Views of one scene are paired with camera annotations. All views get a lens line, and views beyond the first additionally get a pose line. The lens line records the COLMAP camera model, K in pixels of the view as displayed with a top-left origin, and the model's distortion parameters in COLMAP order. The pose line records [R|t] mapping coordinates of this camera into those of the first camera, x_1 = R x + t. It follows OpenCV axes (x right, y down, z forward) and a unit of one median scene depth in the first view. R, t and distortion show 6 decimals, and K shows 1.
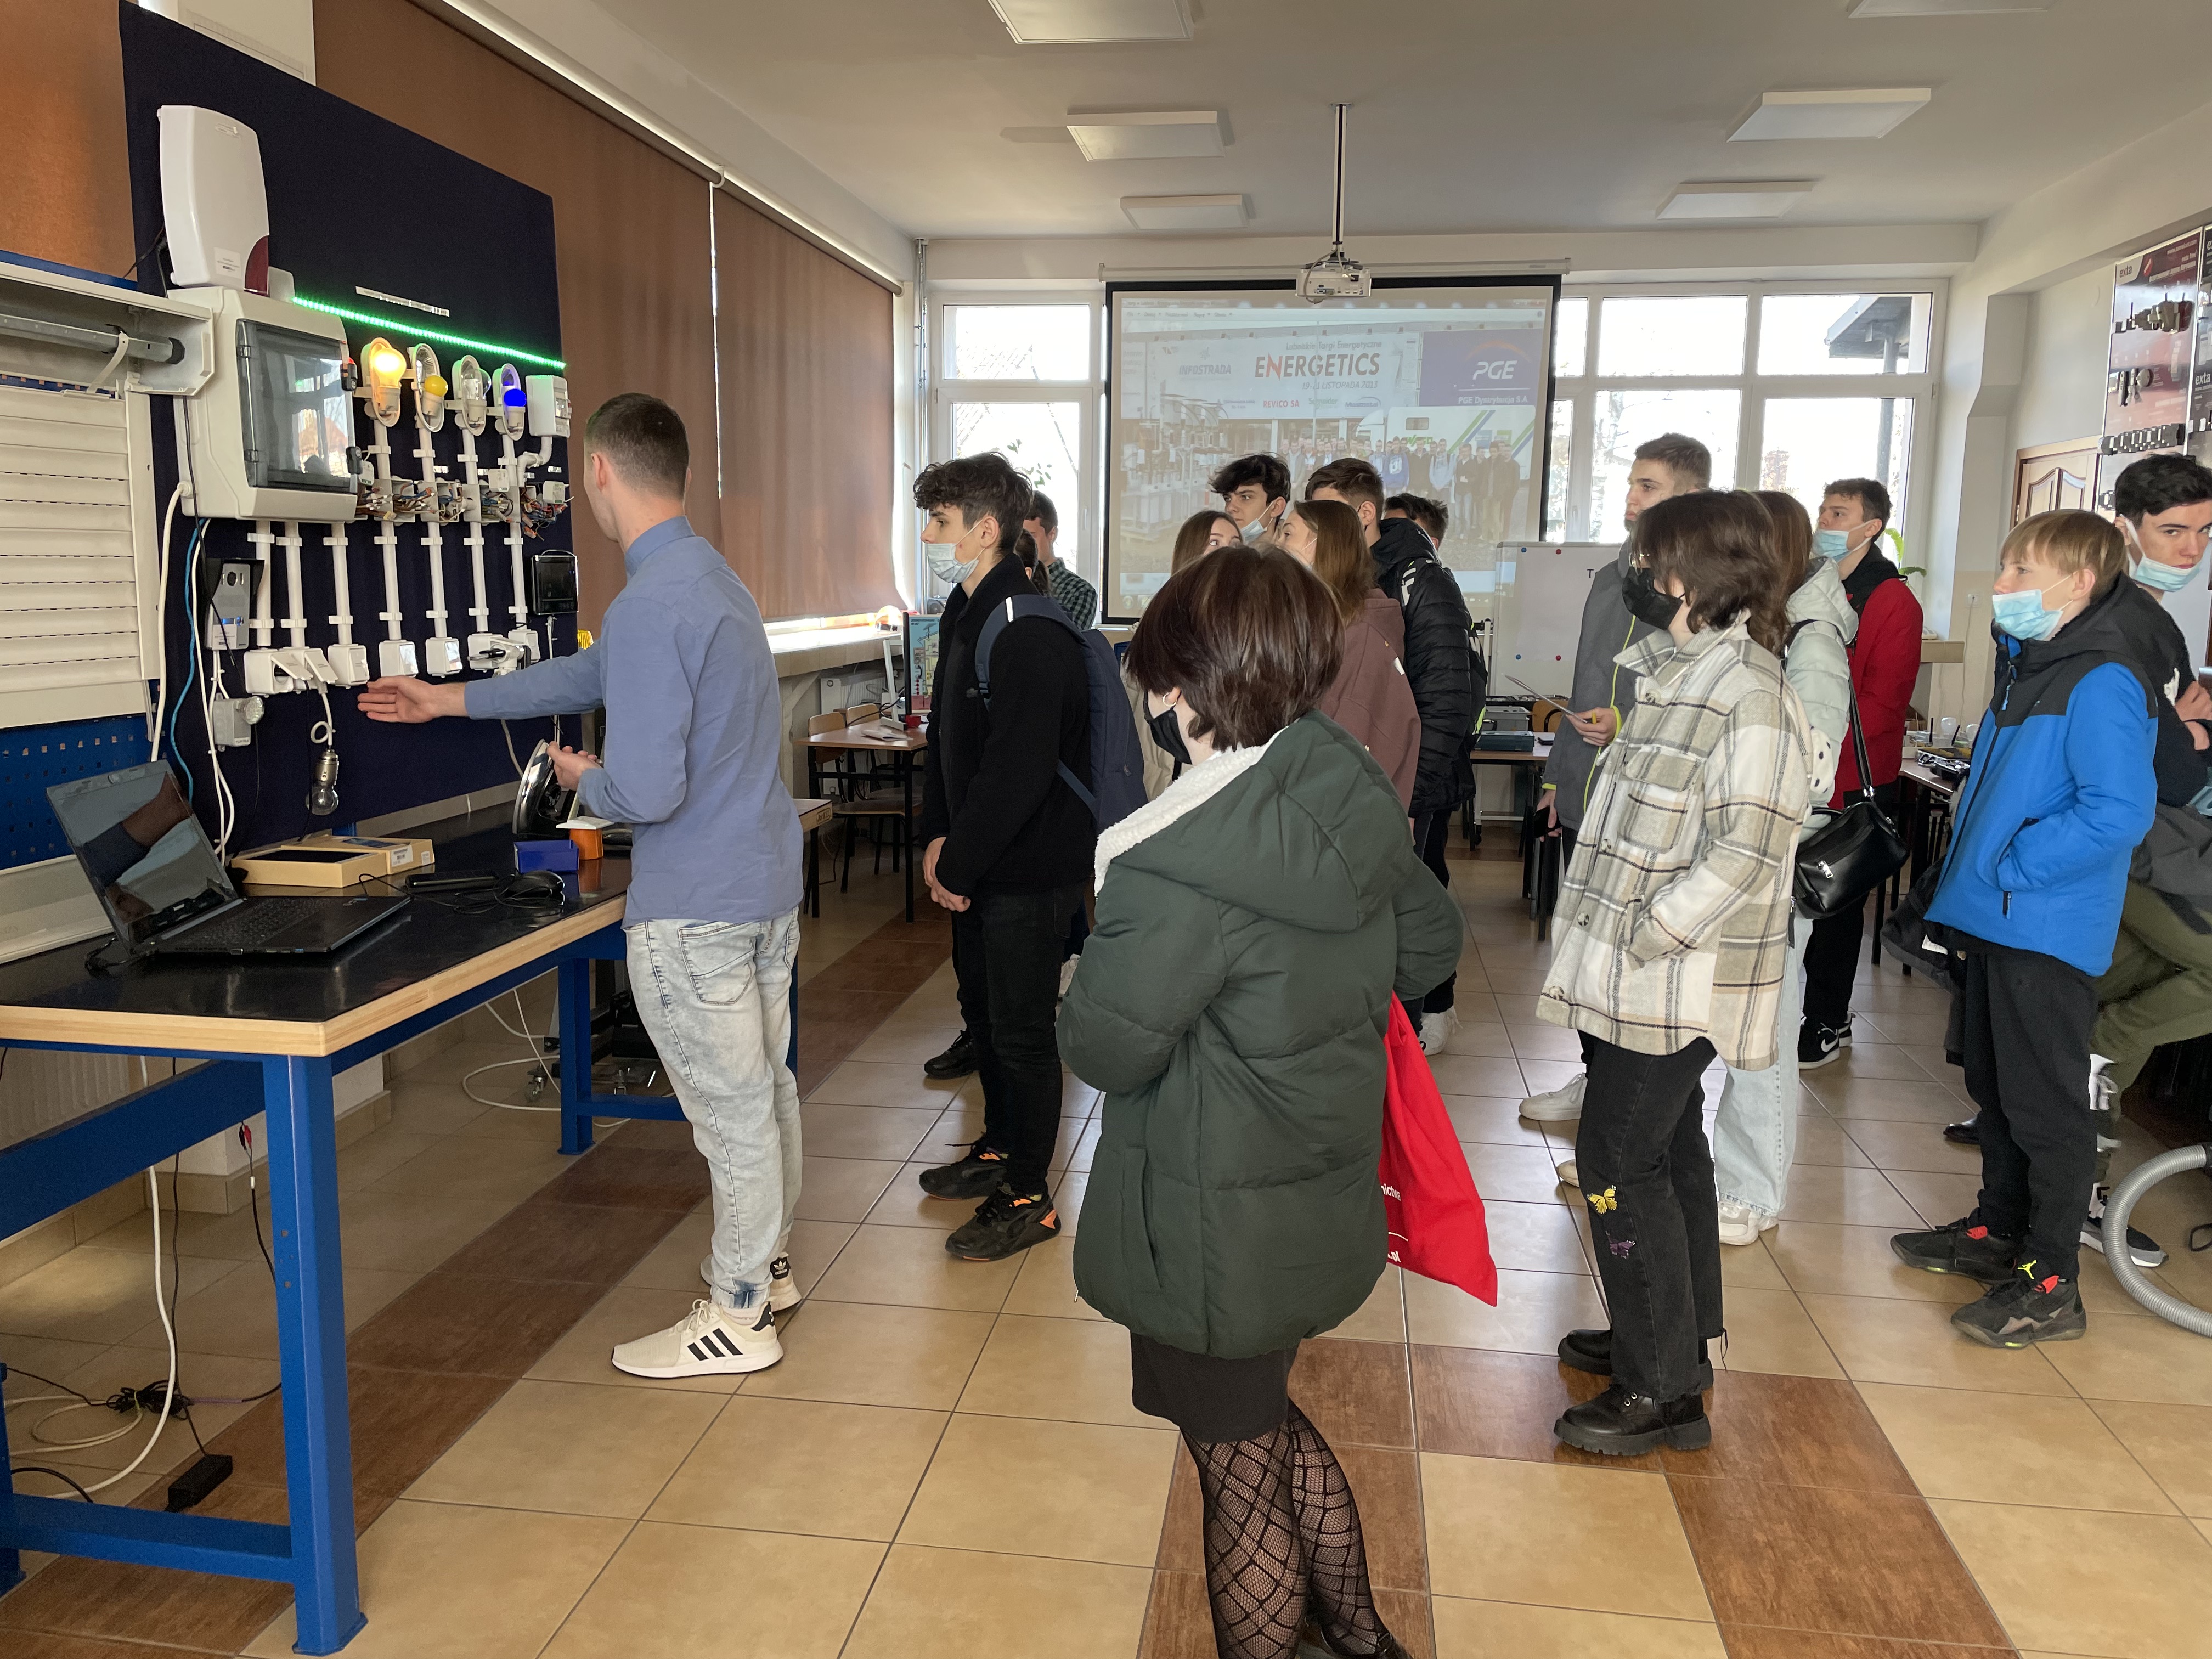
lens RADIAL K [[1716.9, 0, 1097.2], [0, 1716.9, 841.9], [0, 0, 1]] dist [0.040123, -0.053945]
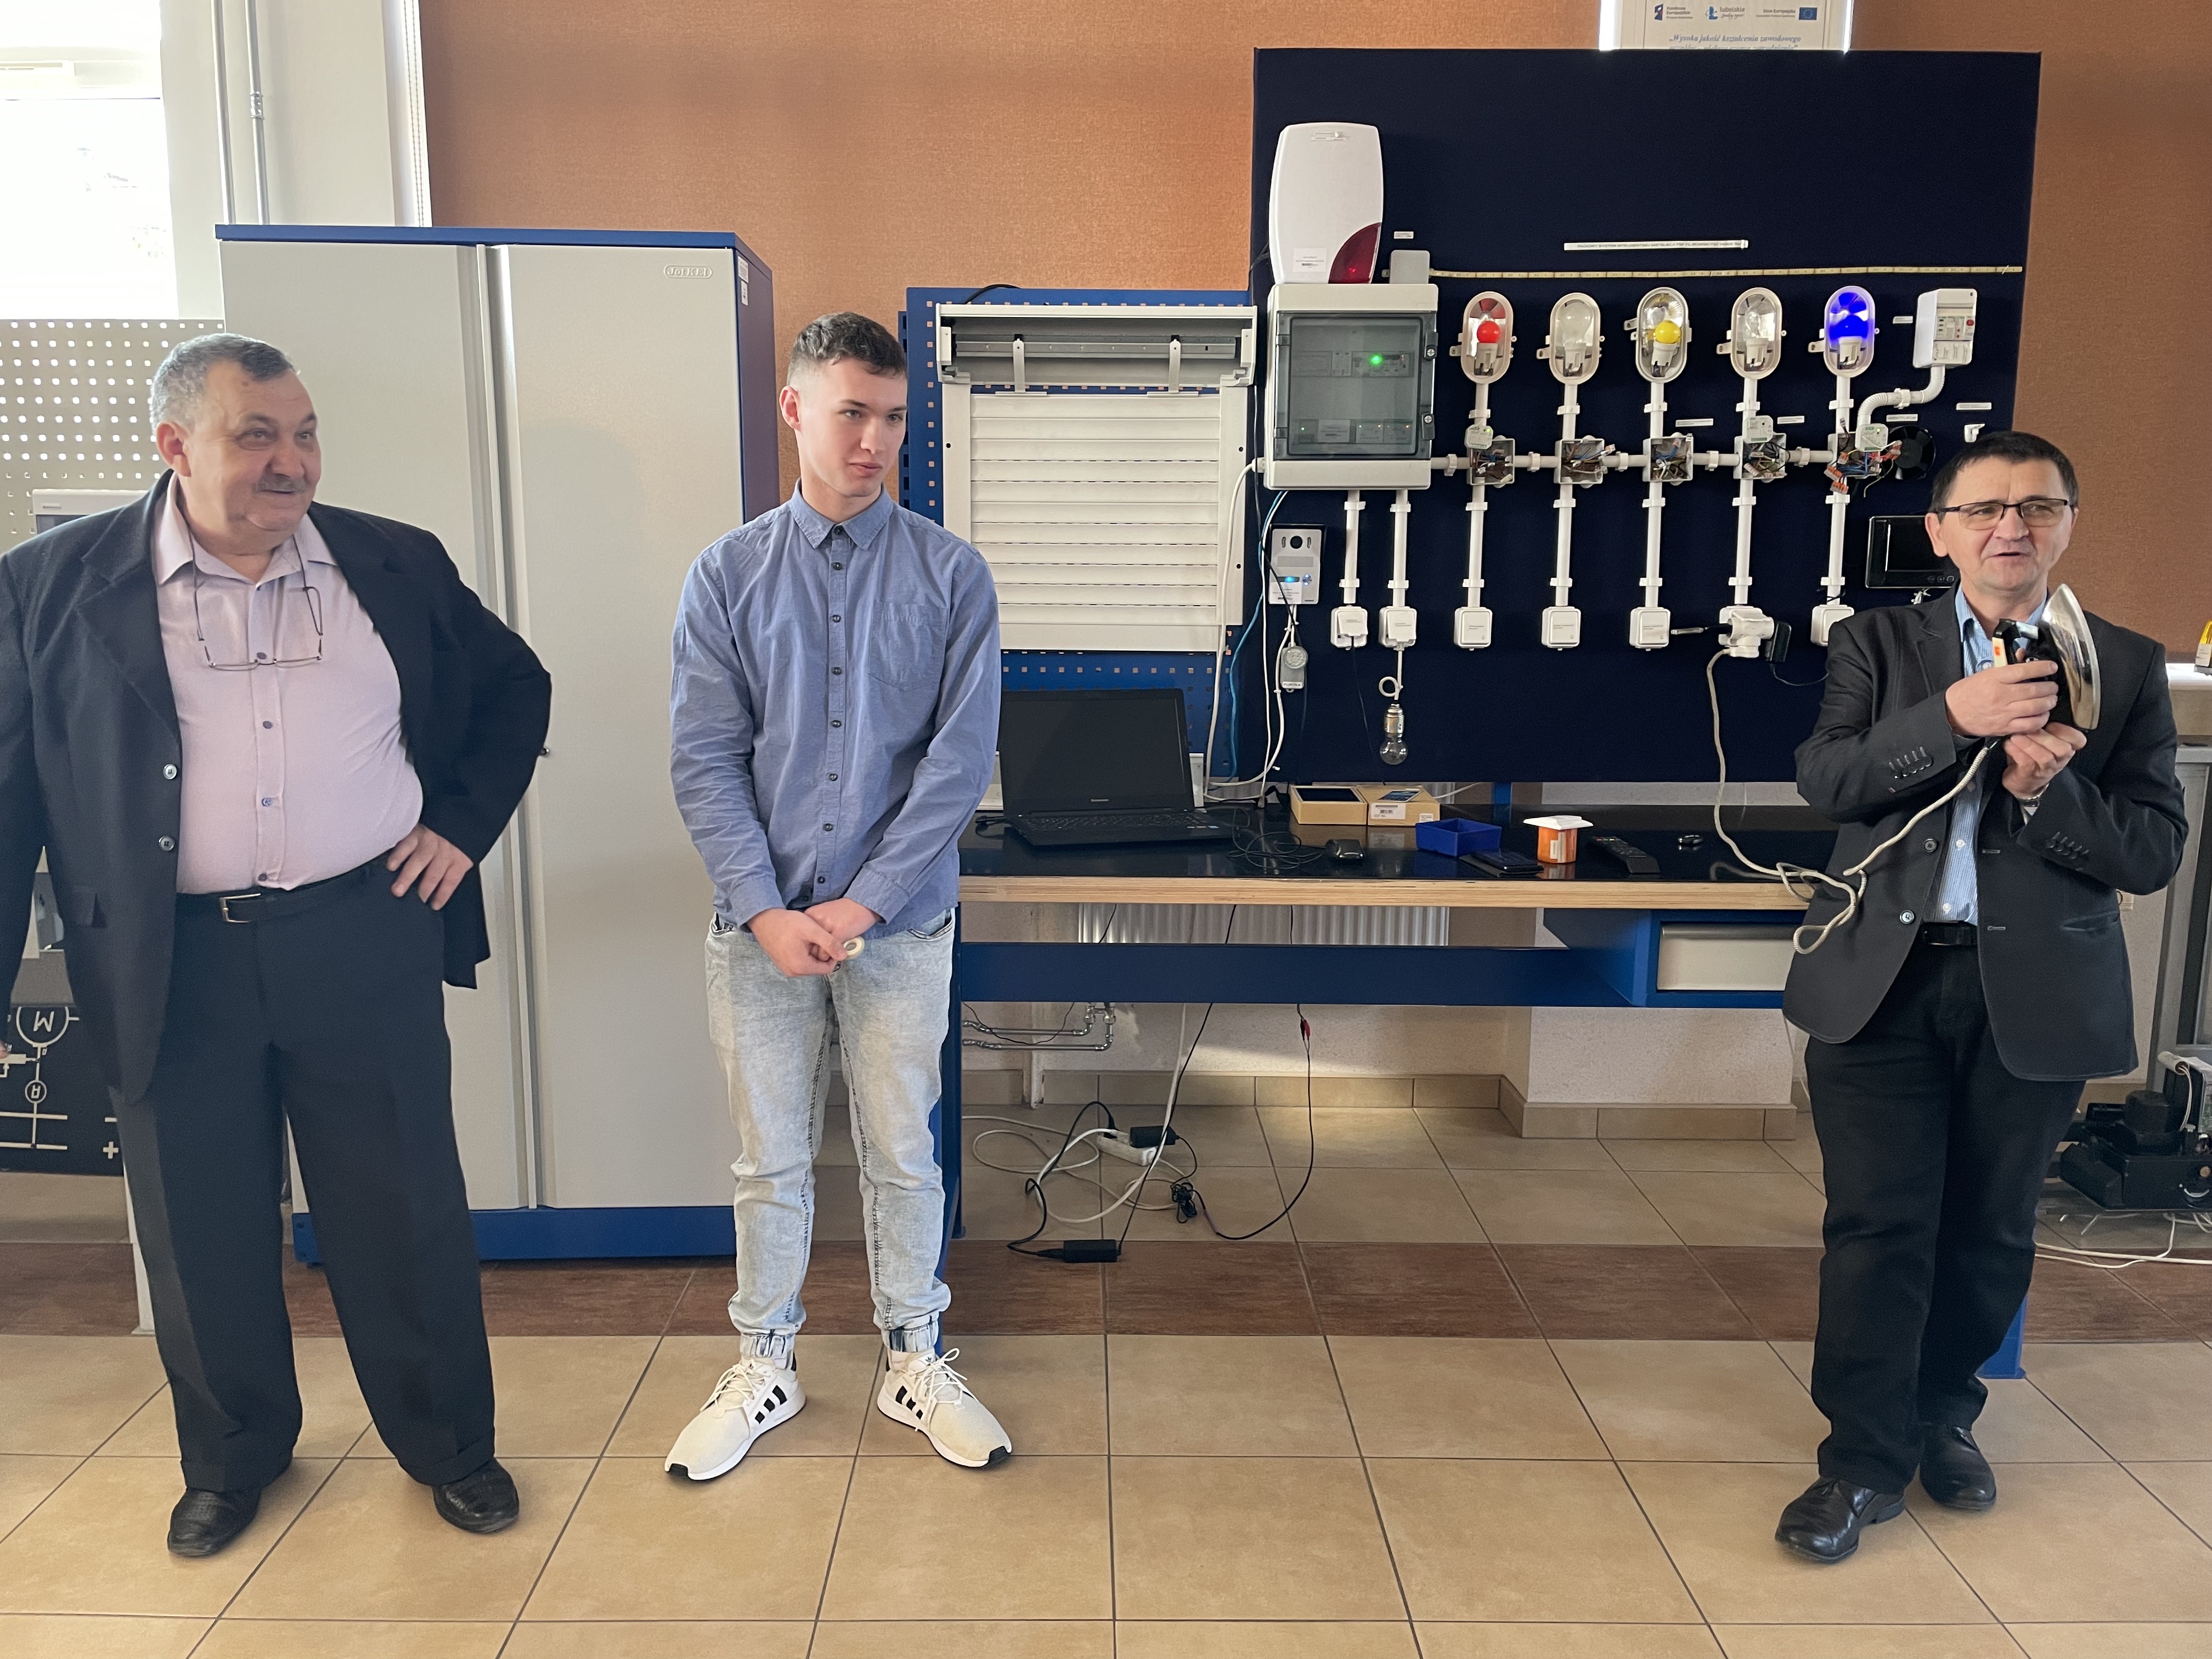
lens RADIAL K [[1716.9, 0, 1095.4], [0, 1716.9, 827.6], [0, 0, 1]] dist [0.040123, -0.053945]
pose [[0.163378, 0.189064, -0.968278, 0.578279], [-0.154628, 0.974243, 0.164138, -0.128880], [0.974370, 0.122907, 0.188404, 0.649768]]
